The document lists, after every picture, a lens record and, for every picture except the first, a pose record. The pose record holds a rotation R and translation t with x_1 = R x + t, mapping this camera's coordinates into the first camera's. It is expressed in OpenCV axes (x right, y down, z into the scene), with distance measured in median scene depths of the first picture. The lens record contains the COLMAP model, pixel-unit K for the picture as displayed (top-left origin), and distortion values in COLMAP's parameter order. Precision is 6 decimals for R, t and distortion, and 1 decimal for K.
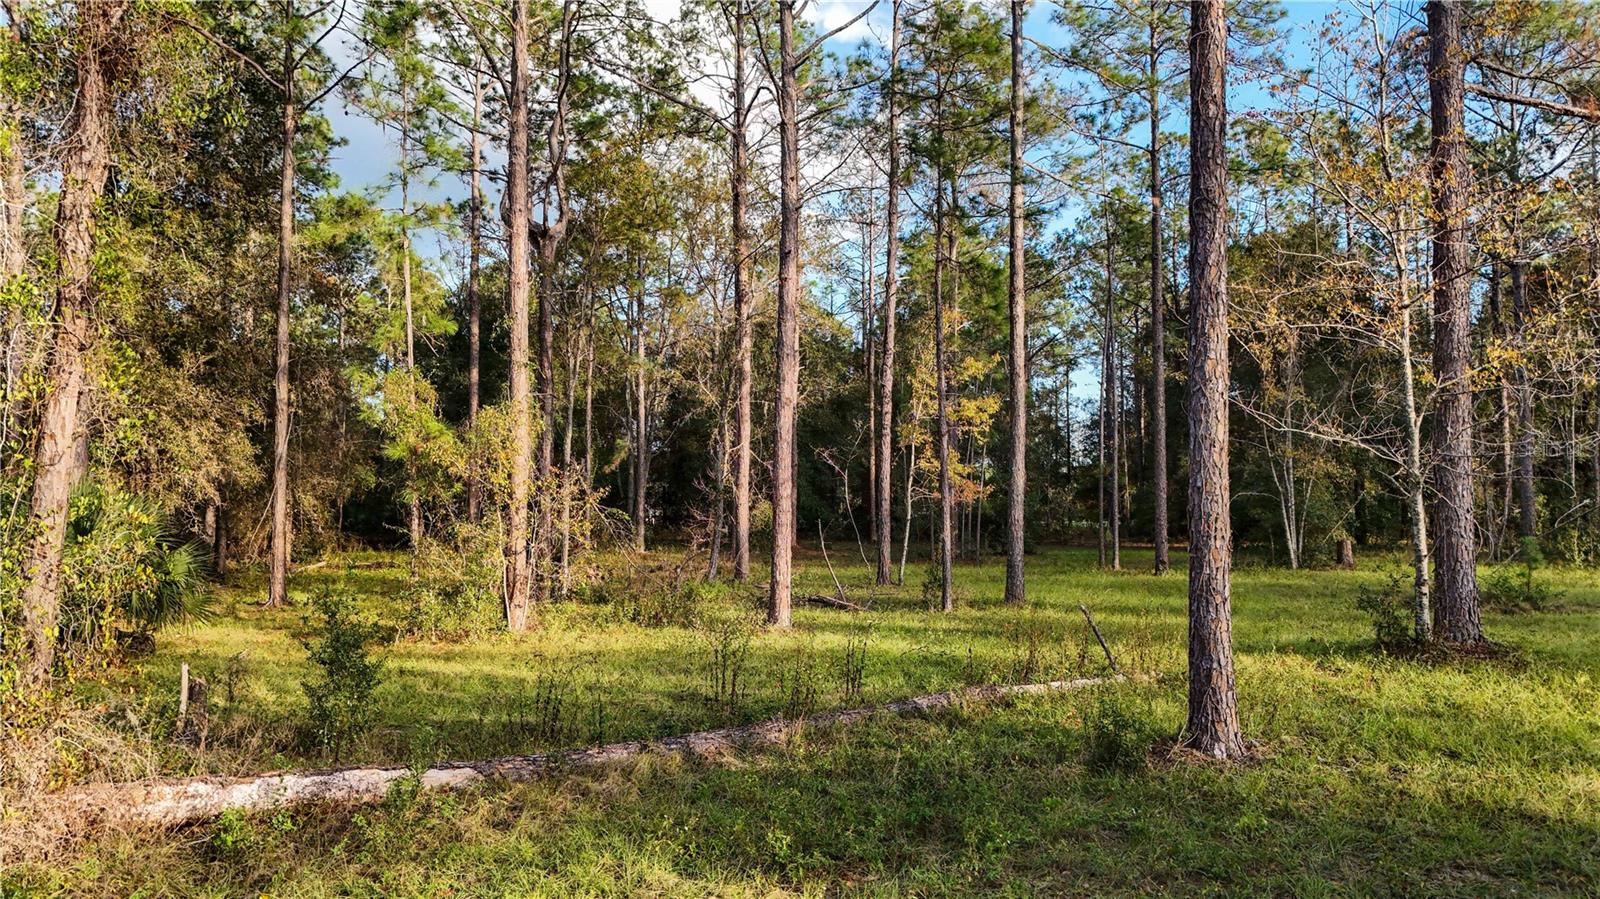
lens RADIAL K [[1182.6, 0, 800.0], [0, 1182.6, 449.5], [0, 0, 1]] dist [0.092985, -0.081067]
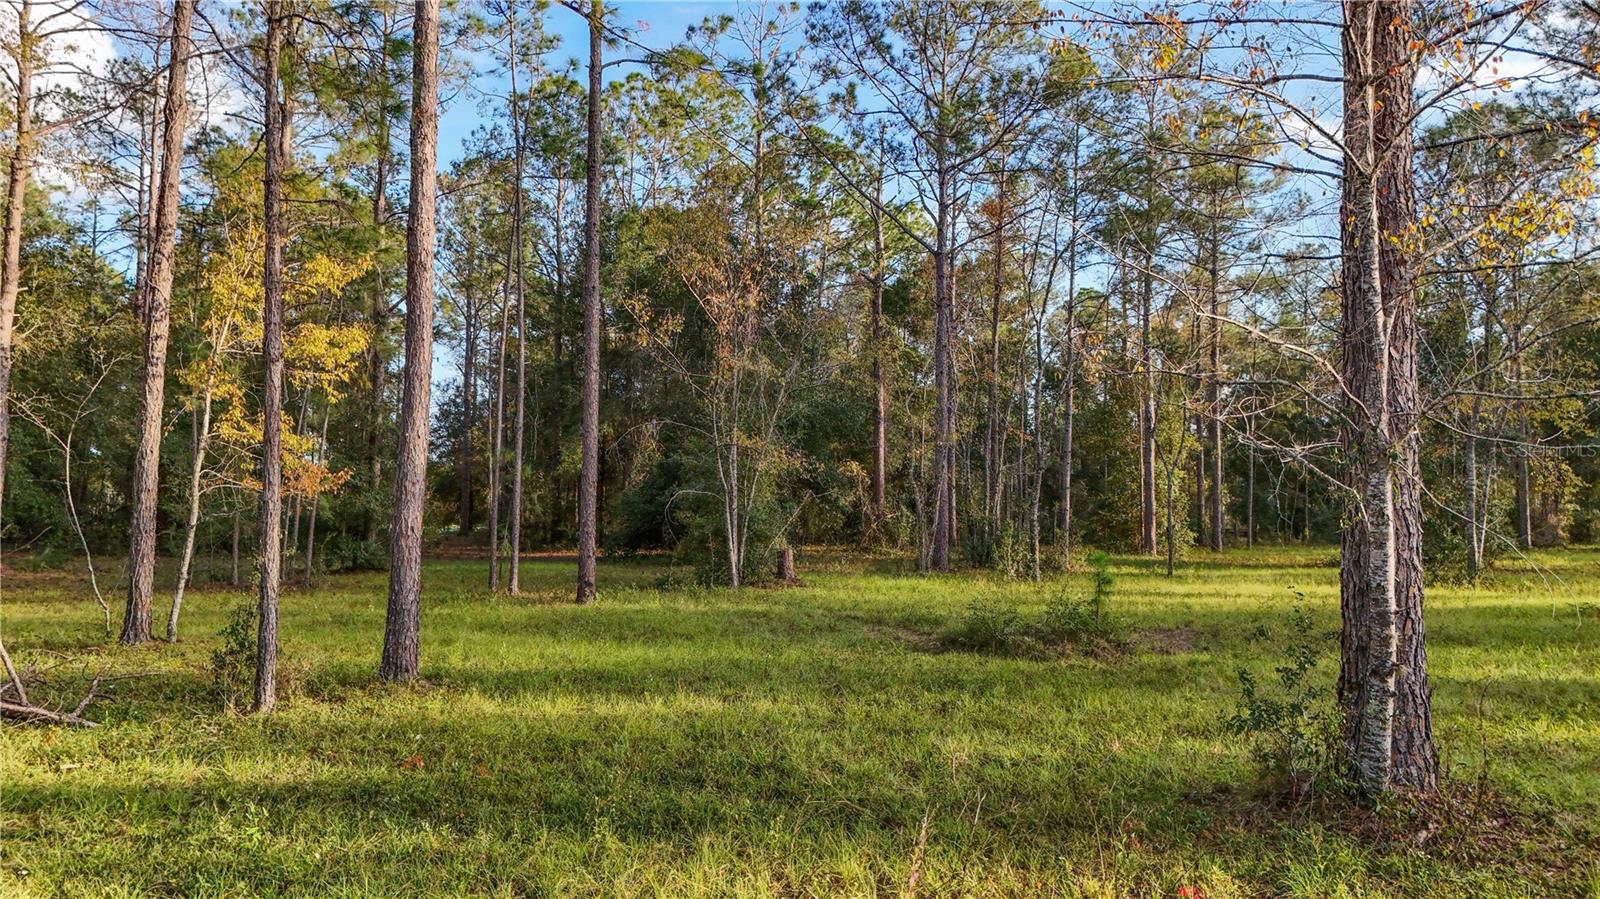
lens RADIAL K [[1182.6, 0, 800.0], [0, 1182.6, 449.5], [0, 0, 1]] dist [0.092985, -0.081067]
pose [[0.852234, 0.038650, 0.521731, 0.035899], [-0.037257, 0.999219, -0.013164, 0.018842], [-0.521832, -0.008220, 0.853009, 0.343123]]
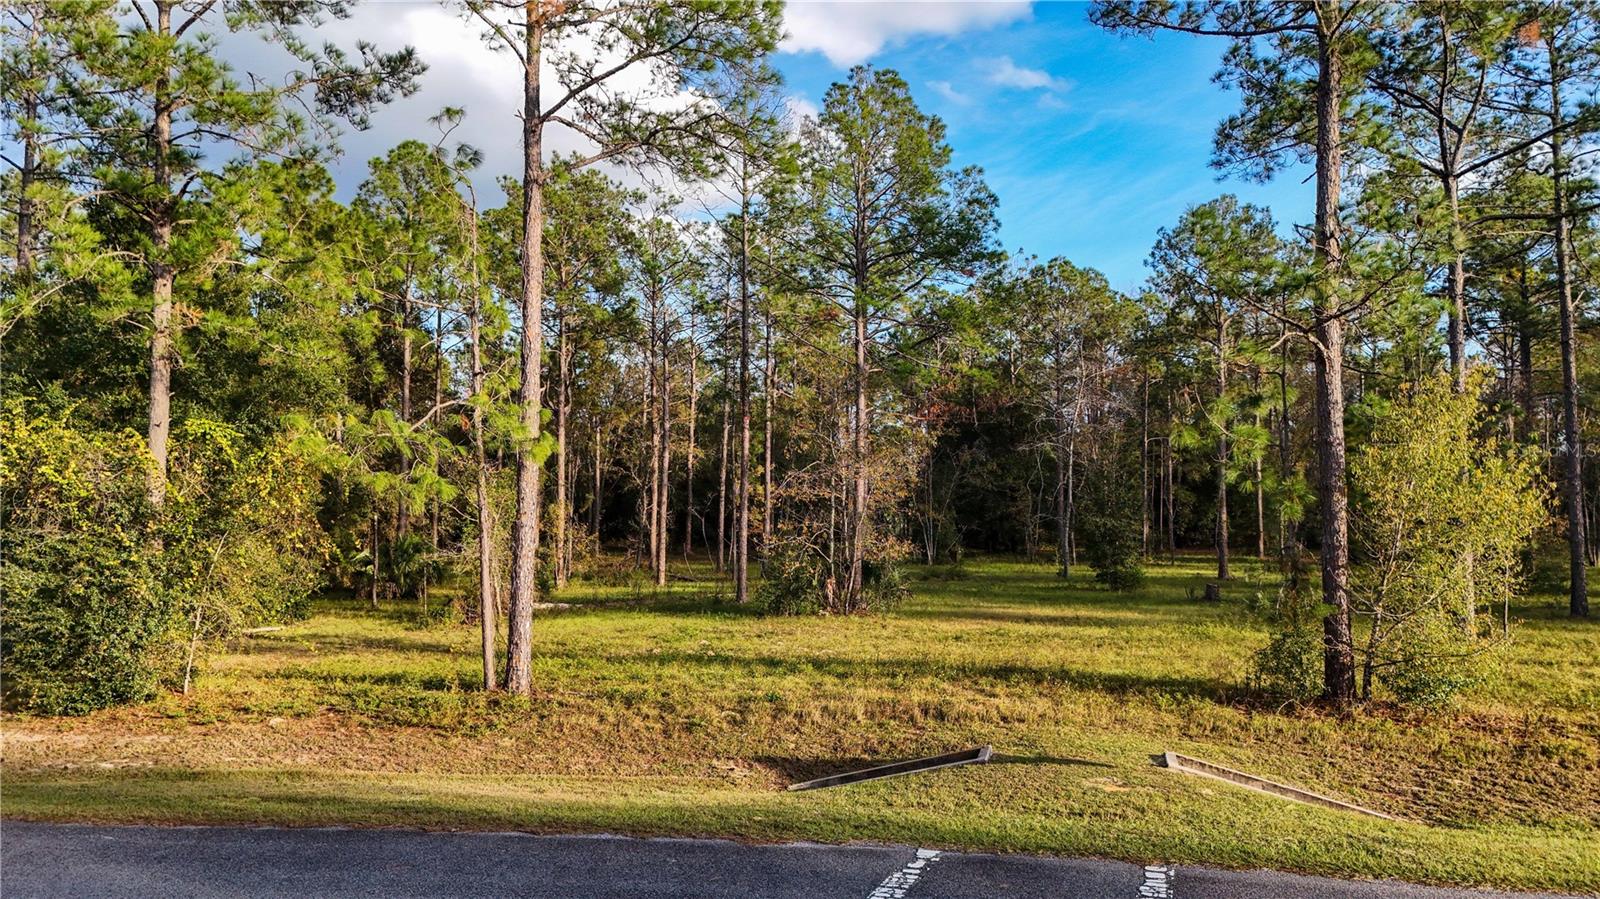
lens RADIAL K [[1182.6, 0, 800.0], [0, 1182.6, 449.5], [0, 0, 1]] dist [0.092985, -0.081067]
pose [[0.998600, 0.005285, 0.052627, 0.099205], [-0.005390, 0.999984, 0.001864, -0.107245], [-0.052617, -0.002145, 0.998612, -1.086640]]
